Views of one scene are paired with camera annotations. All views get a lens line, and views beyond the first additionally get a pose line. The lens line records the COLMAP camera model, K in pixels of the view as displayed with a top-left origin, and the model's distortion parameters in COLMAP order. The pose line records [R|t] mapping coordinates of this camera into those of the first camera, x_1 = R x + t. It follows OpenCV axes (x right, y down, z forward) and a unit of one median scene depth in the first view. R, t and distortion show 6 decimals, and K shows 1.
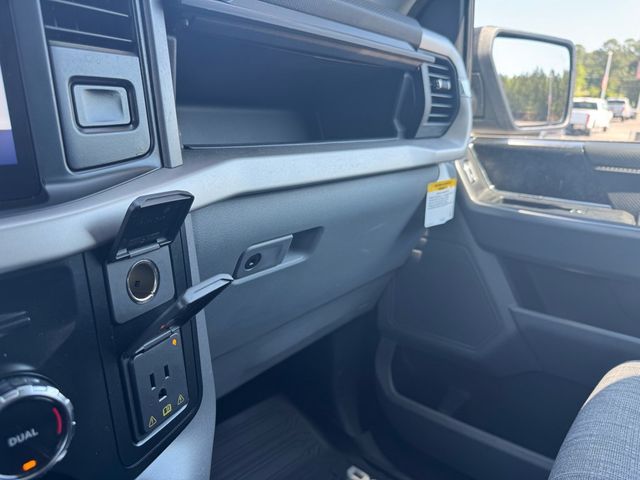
lens RADIAL K [[456.0, 0, 319.5], [0, 456.0, 242.2], [0, 0, 1]] dist [0.015088, -0.032803]
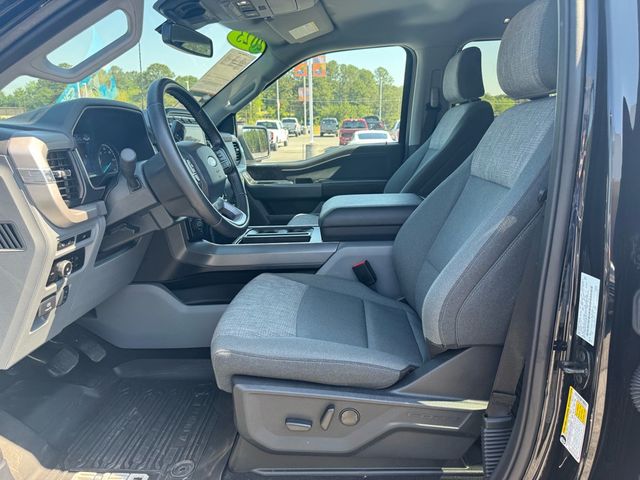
lens RADIAL K [[456.0, 0, 320.5], [0, 456.0, 262.5], [0, 0, 1]] dist [0.015088, -0.032803]
pose [[0.812846, -0.199768, 0.547151, -1.155339], [0.199051, 0.978065, 0.061387, 0.361786], [-0.547412, 0.059013, 0.834780, -1.960992]]
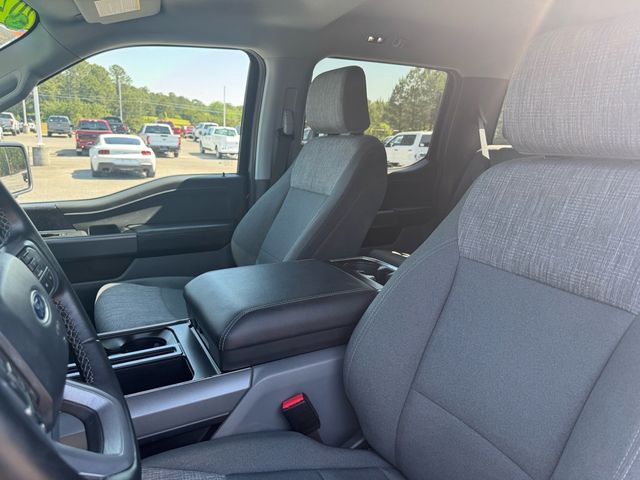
lens RADIAL K [[456.0, 0, 323.7], [0, 456.0, 246.0], [0, 0, 1]] dist [0.015088, -0.032803]
pose [[0.398560, -0.222483, 0.889748, -0.871610], [0.230909, 0.963222, 0.137420, -0.025527], [-0.887599, 0.150681, 0.435275, -1.031981]]
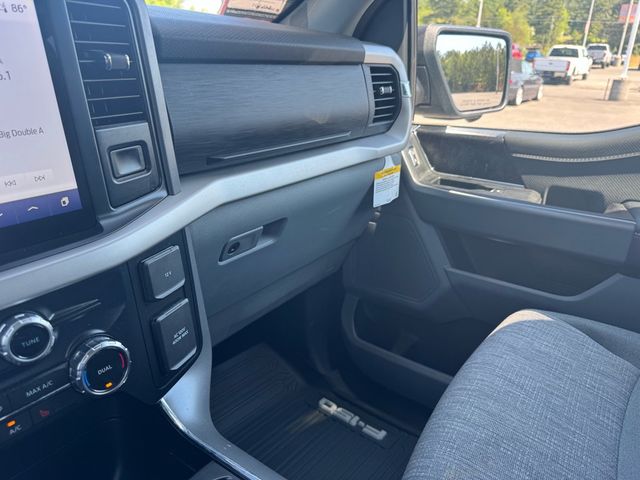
lens RADIAL K [[456.0, 0, 323.6], [0, 456.0, 239.7], [0, 0, 1]] dist [0.015088, -0.032803]
pose [[0.998836, -0.027295, 0.039774, 0.041549], [0.023228, 0.994784, 0.099328, -0.067069], [-0.042278, -0.098289, 0.994259, -0.218082]]
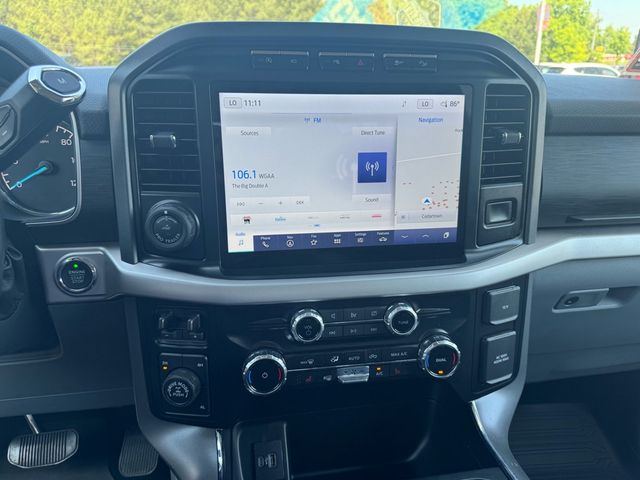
lens RADIAL K [[456.0, 0, 322.8], [0, 456.0, 243.5], [0, 0, 1]] dist [0.015088, -0.032803]
pose [[0.748624, 0.203698, -0.630927, 0.083857], [-0.166682, 0.978893, 0.118264, -0.105383], [0.641700, 0.016629, 0.766775, -0.371763]]
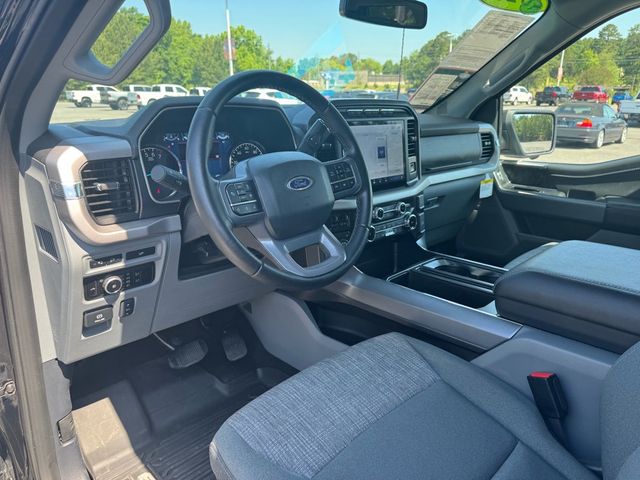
lens RADIAL K [[456.0, 0, 313.1], [0, 456.0, 246.2], [0, 0, 1]] dist [0.015088, -0.032803]
pose [[0.991608, 0.014823, -0.128428, -0.346369], [-0.011407, 0.999562, 0.027295, 0.169905], [0.128776, -0.025601, 0.991343, -1.597197]]
